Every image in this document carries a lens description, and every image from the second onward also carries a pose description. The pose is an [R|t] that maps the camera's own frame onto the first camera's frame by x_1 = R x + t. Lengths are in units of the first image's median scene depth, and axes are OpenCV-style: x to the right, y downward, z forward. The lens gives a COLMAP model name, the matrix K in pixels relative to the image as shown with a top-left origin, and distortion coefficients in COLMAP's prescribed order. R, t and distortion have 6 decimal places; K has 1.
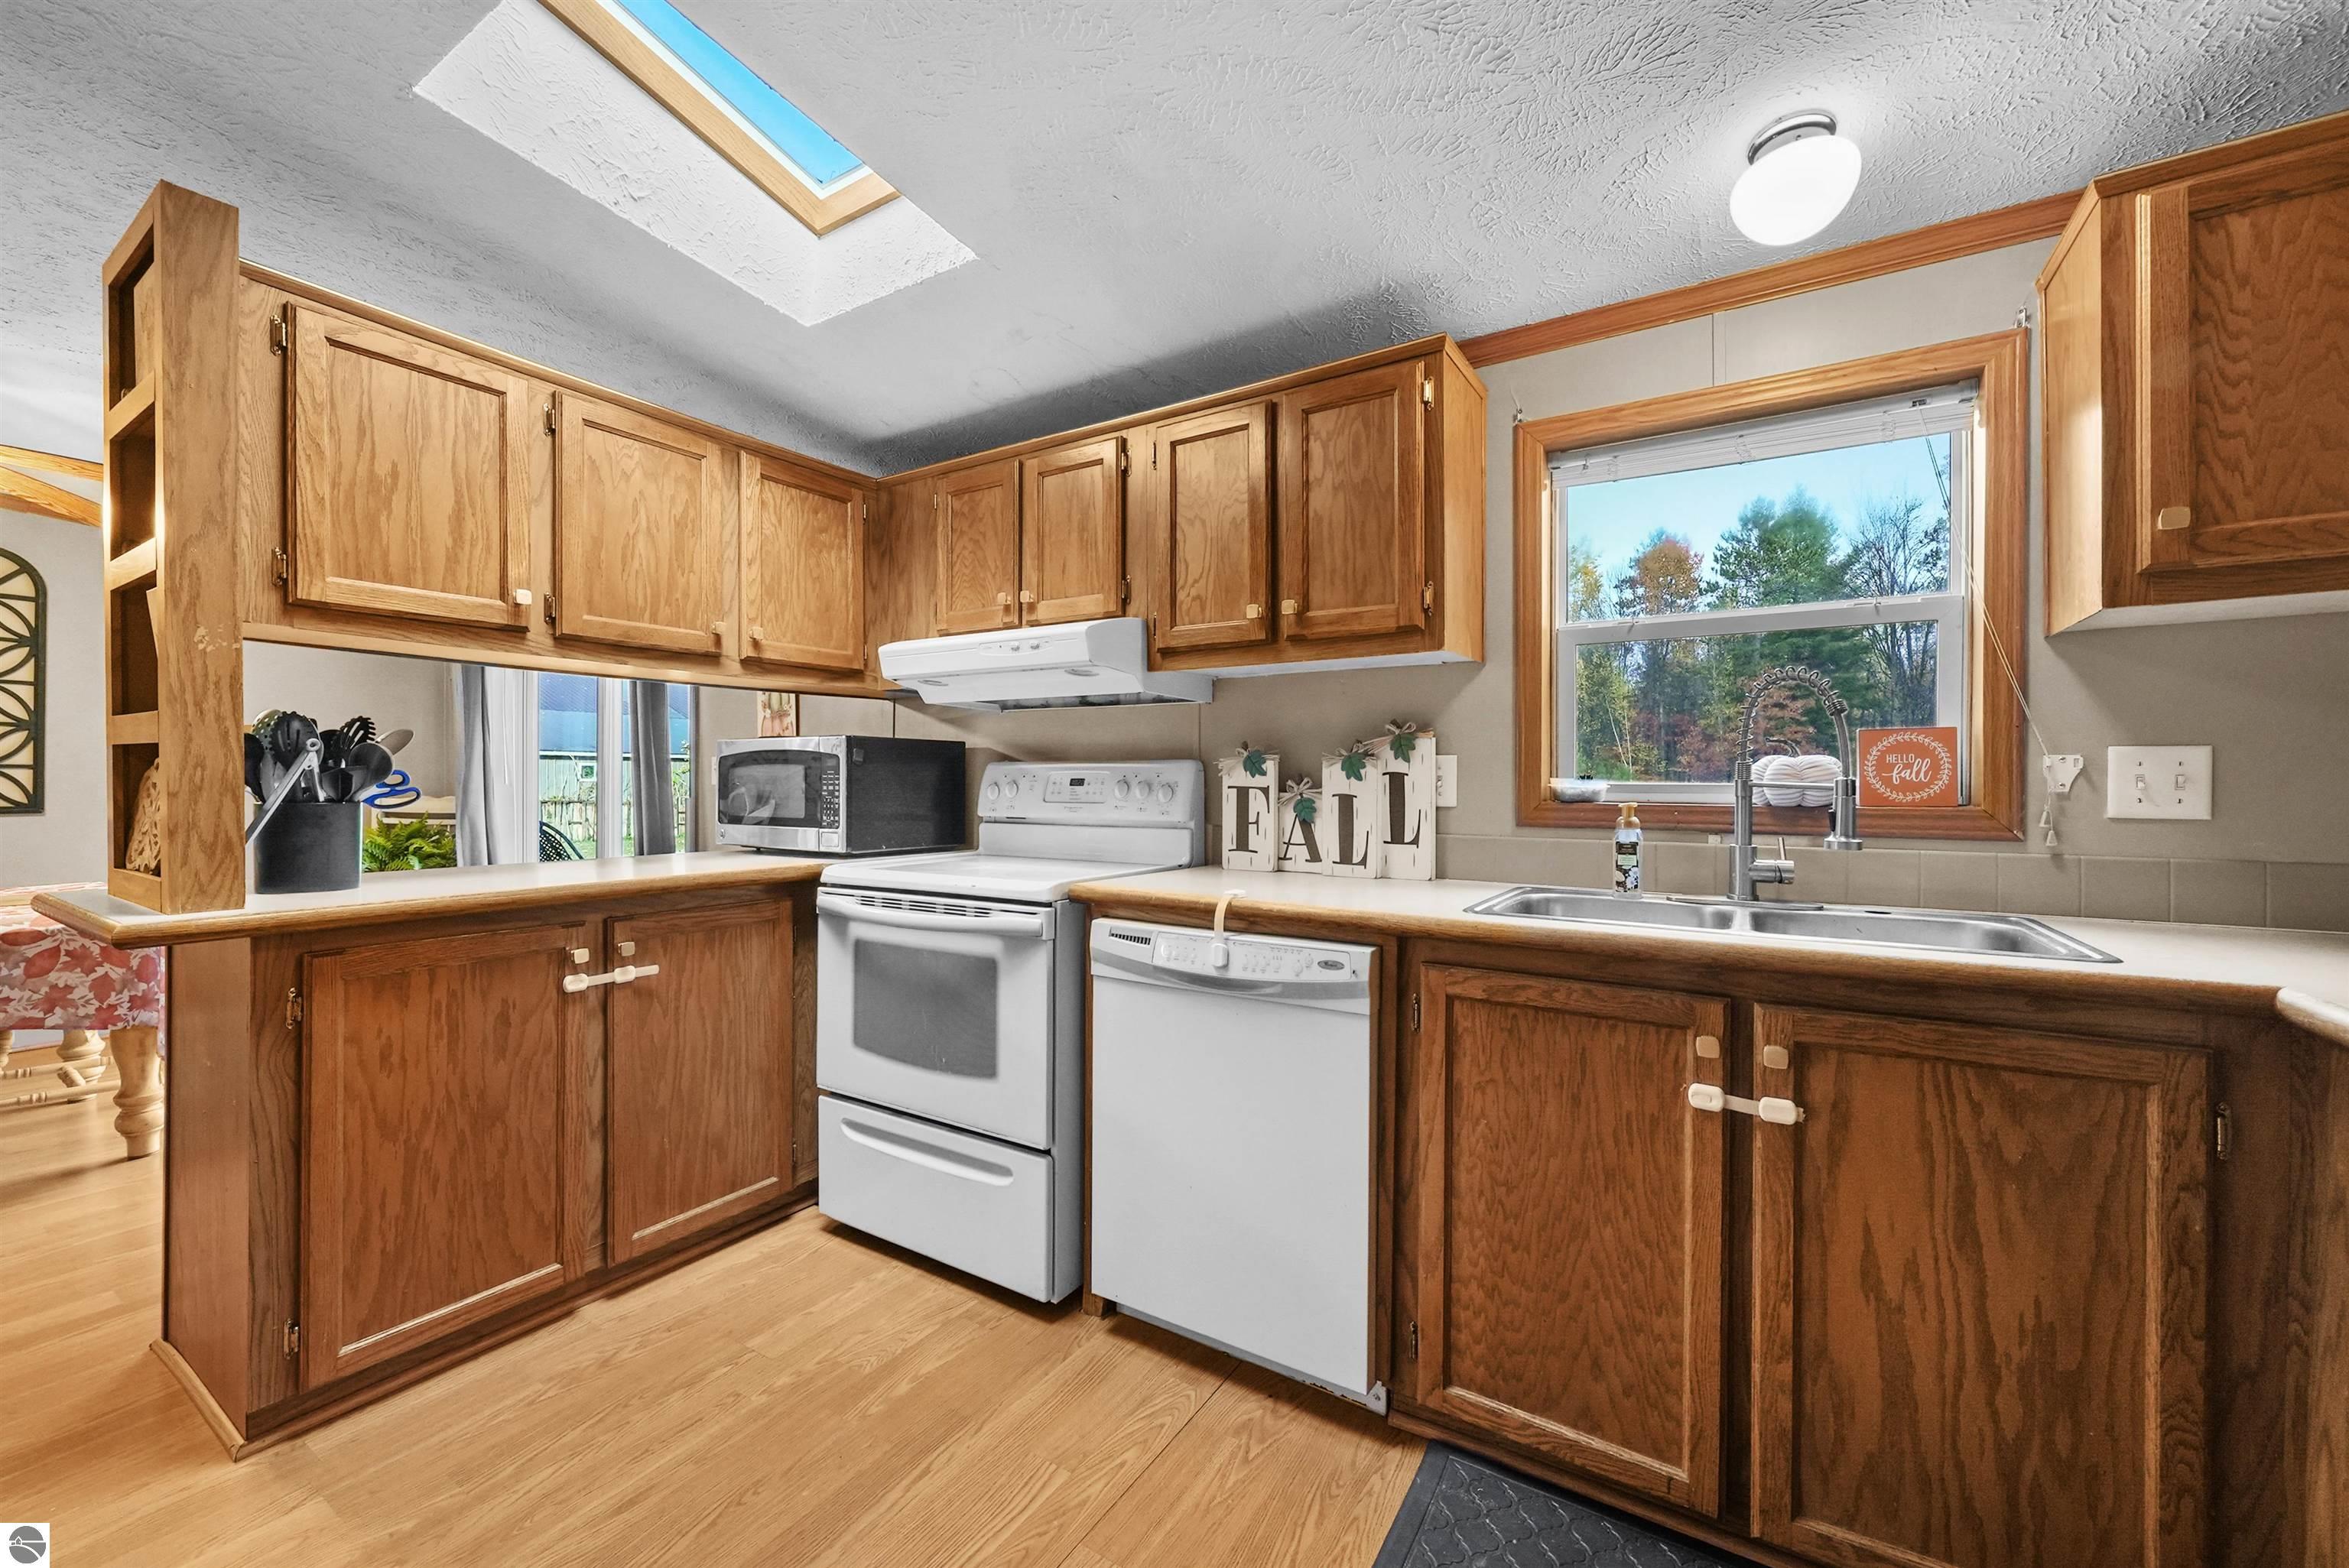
lens RADIAL K [[918.3, 0, 1183.1], [0, 918.3, 782.1], [0, 0, 1]] dist [-0.002106, -0.000916]
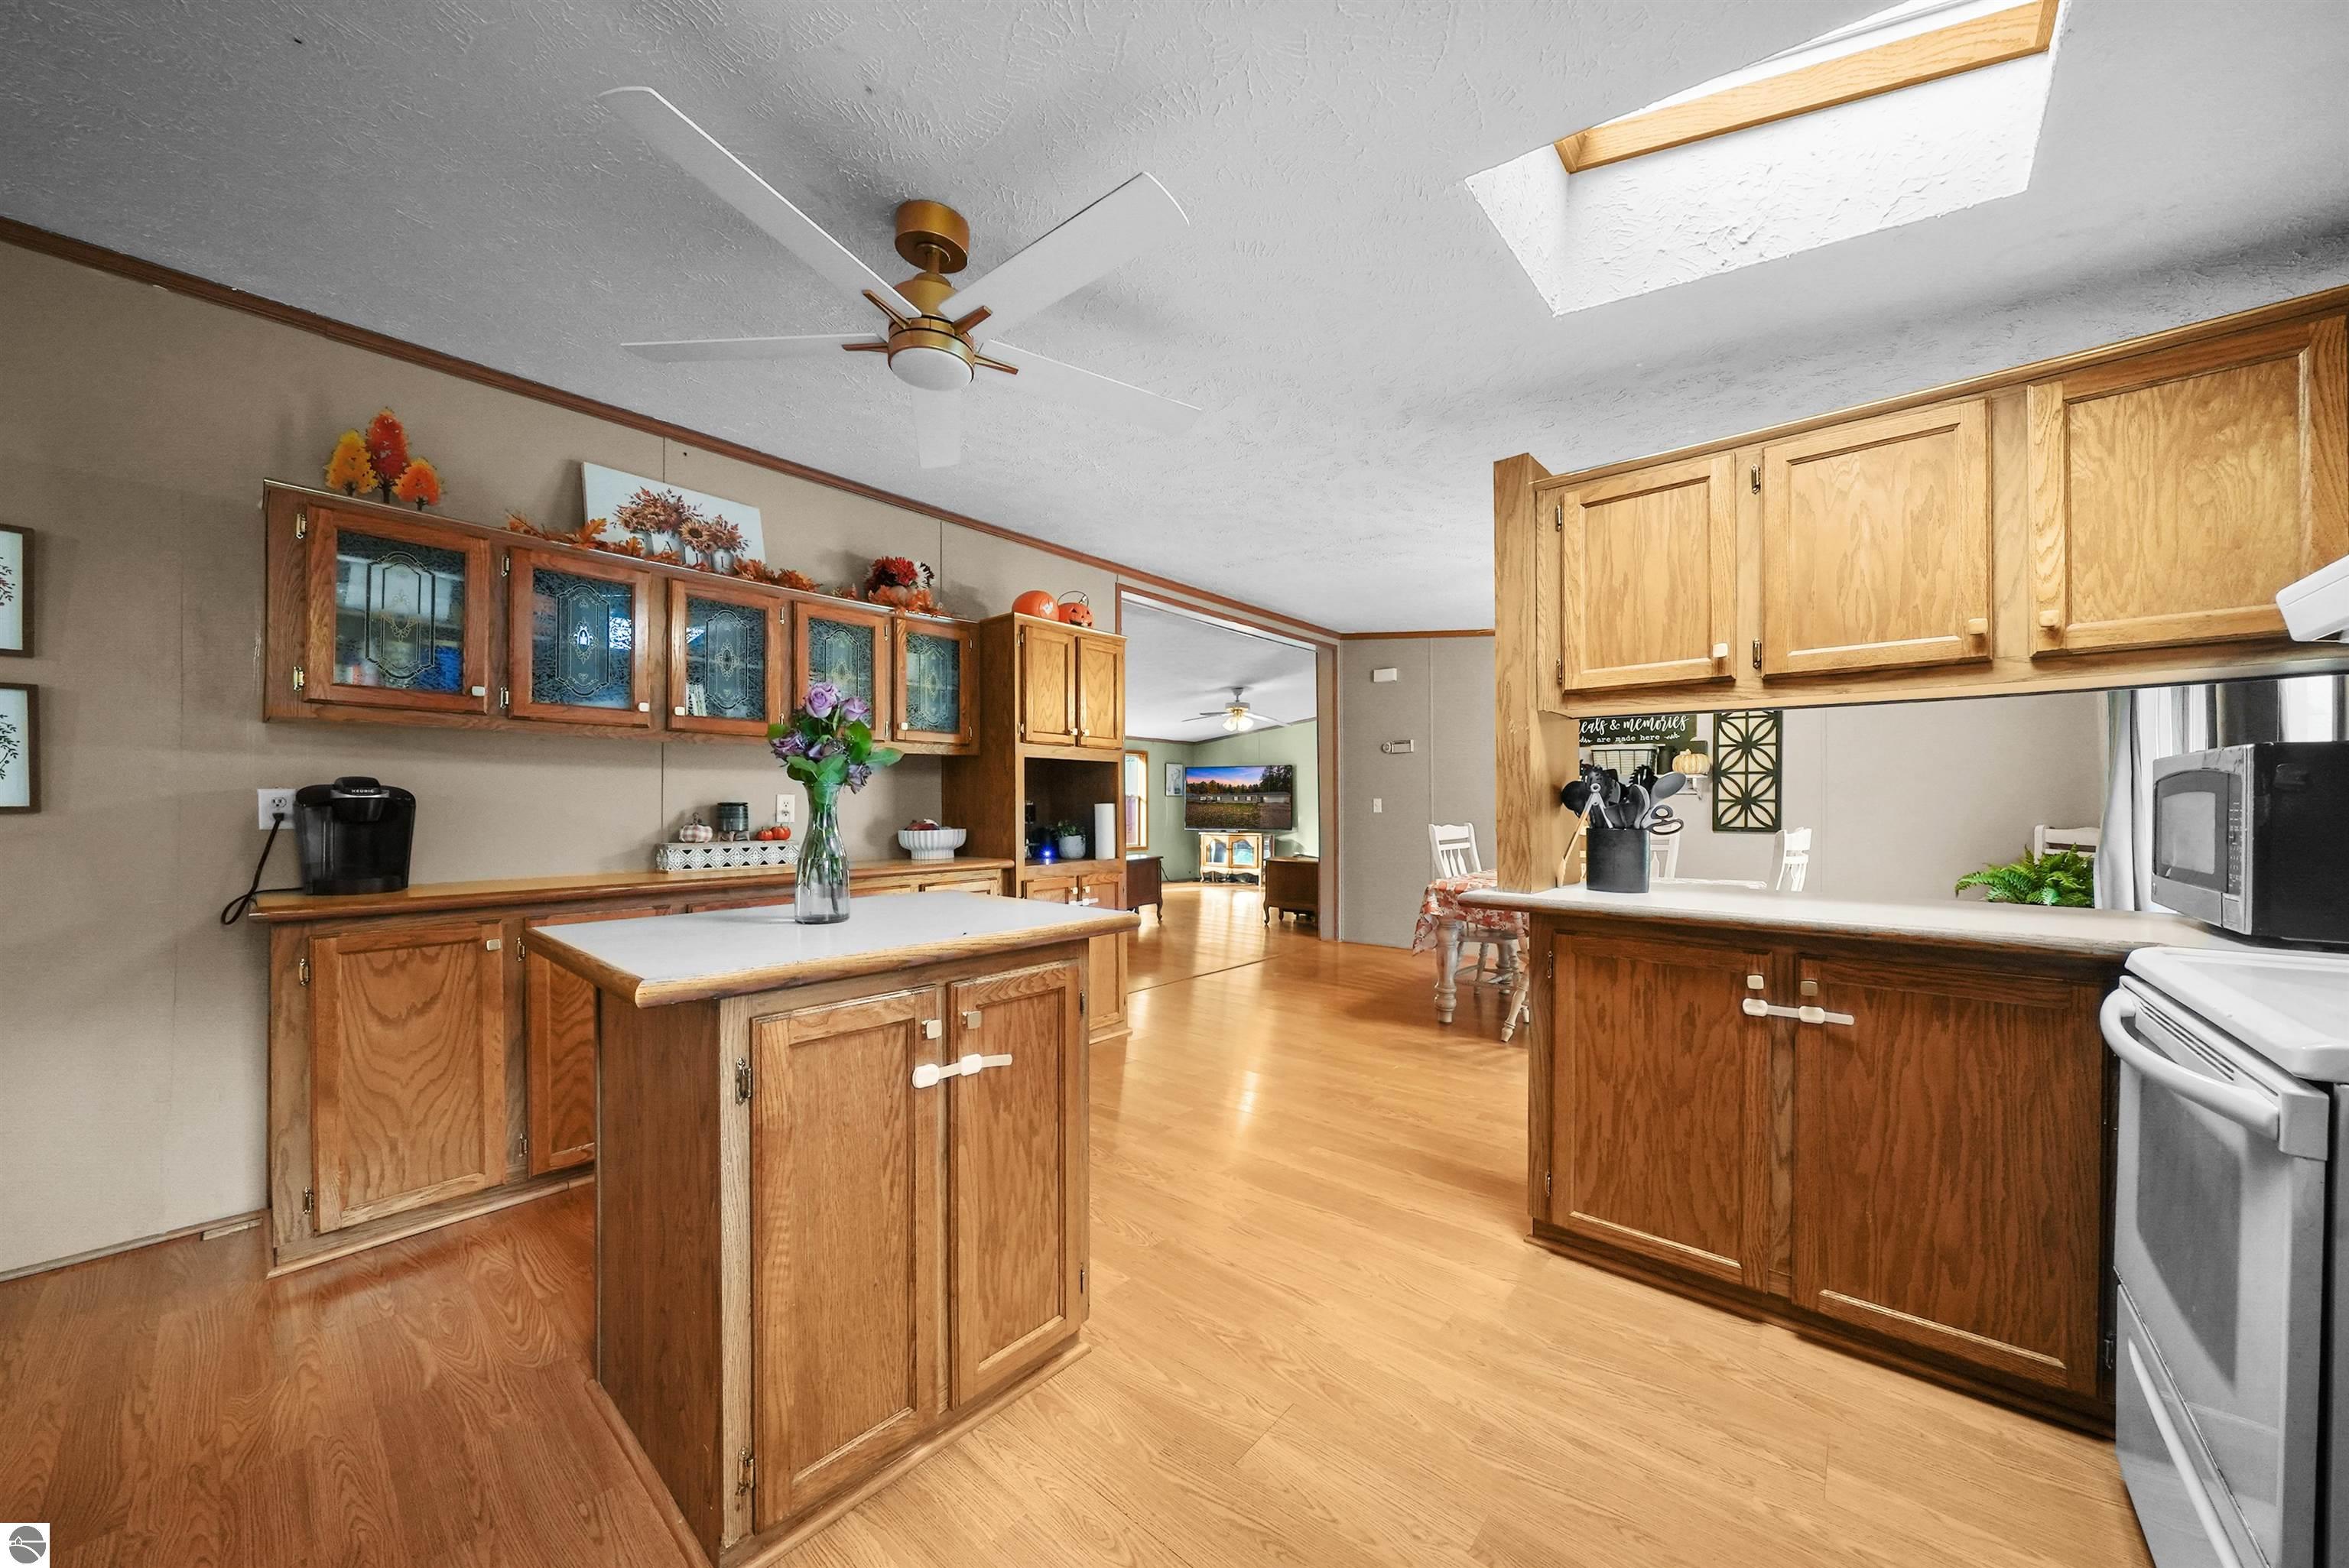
lens RADIAL K [[816.2, 0, 1175.5], [0, 816.2, 805.7], [0, 0, 1]] dist [-0.007282, 0.000533]
pose [[-0.154547, -0.001029, -0.987985, 0.355532], [-0.004697, 0.999989, -0.000307, -0.008076], [0.987974, 0.004593, -0.154551, 0.481488]]
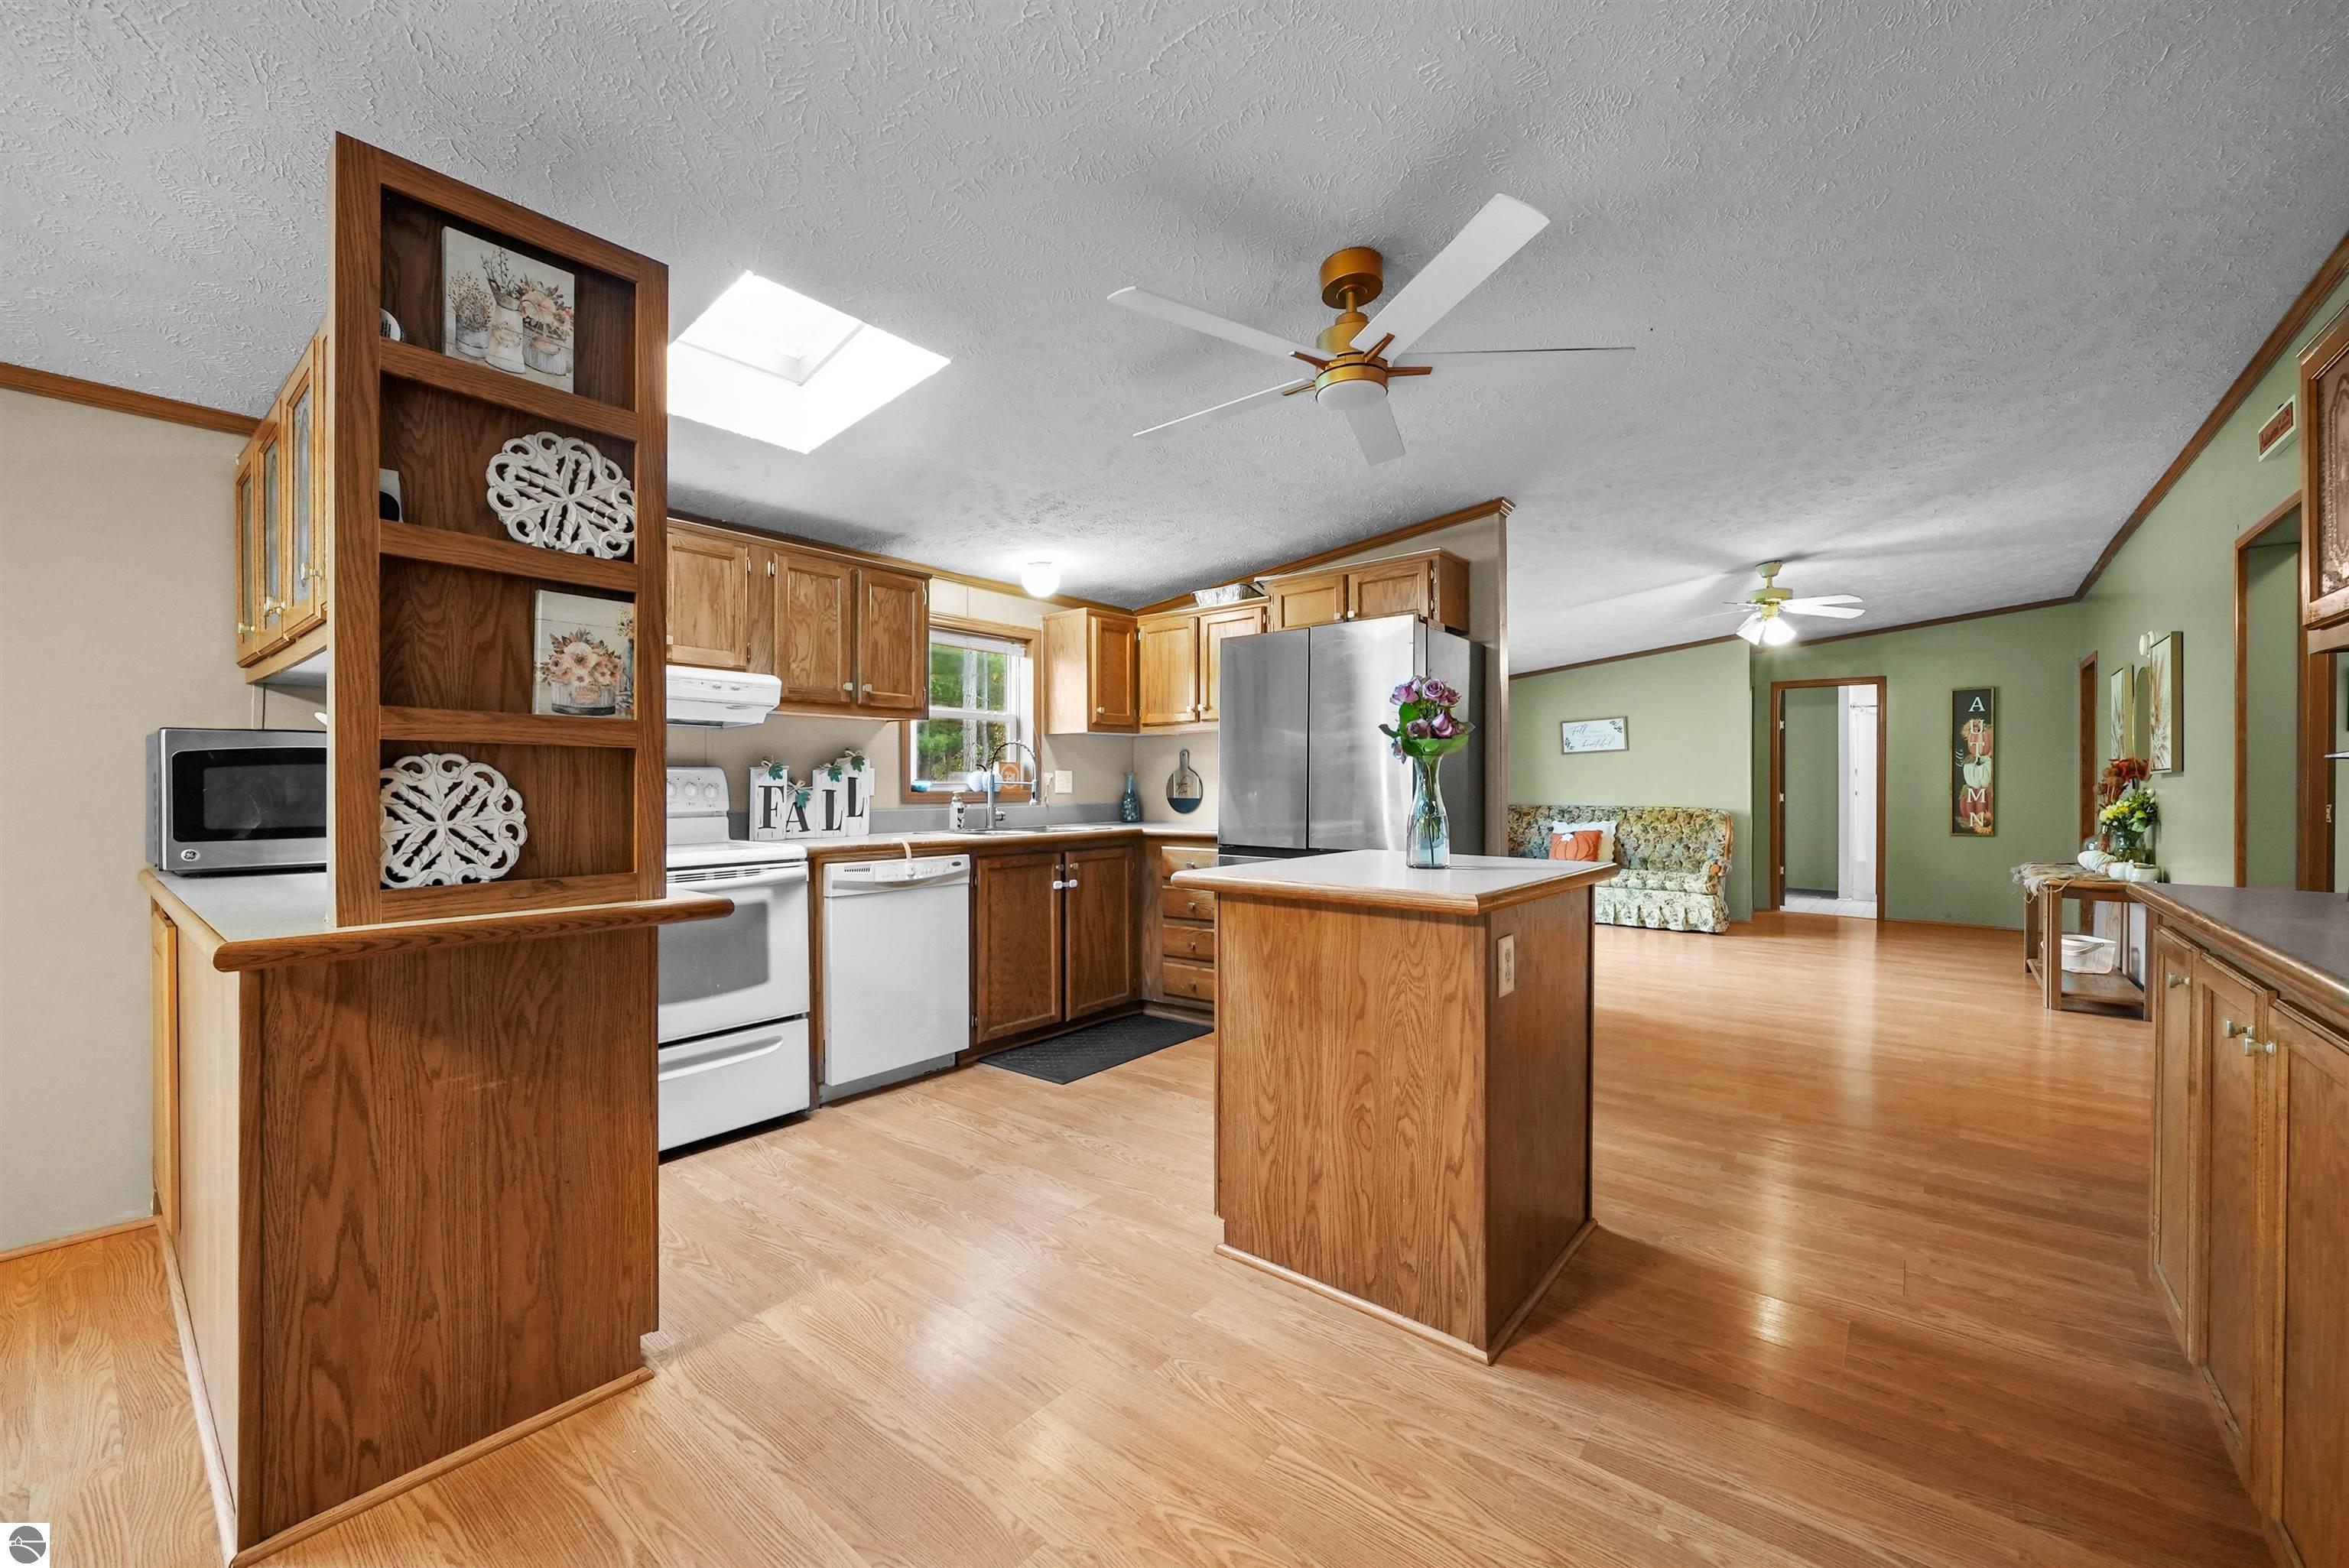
lens RADIAL K [[918.3, 0, 1174.2], [0, 918.3, 783.9], [0, 0, 1]] dist [-0.002106, -0.000916]
pose [[0.122942, -0.003439, 0.992408, -1.639434], [0.005461, 0.999981, 0.002789, 0.000936], [-0.992399, 0.005076, 0.122958, 0.162760]]
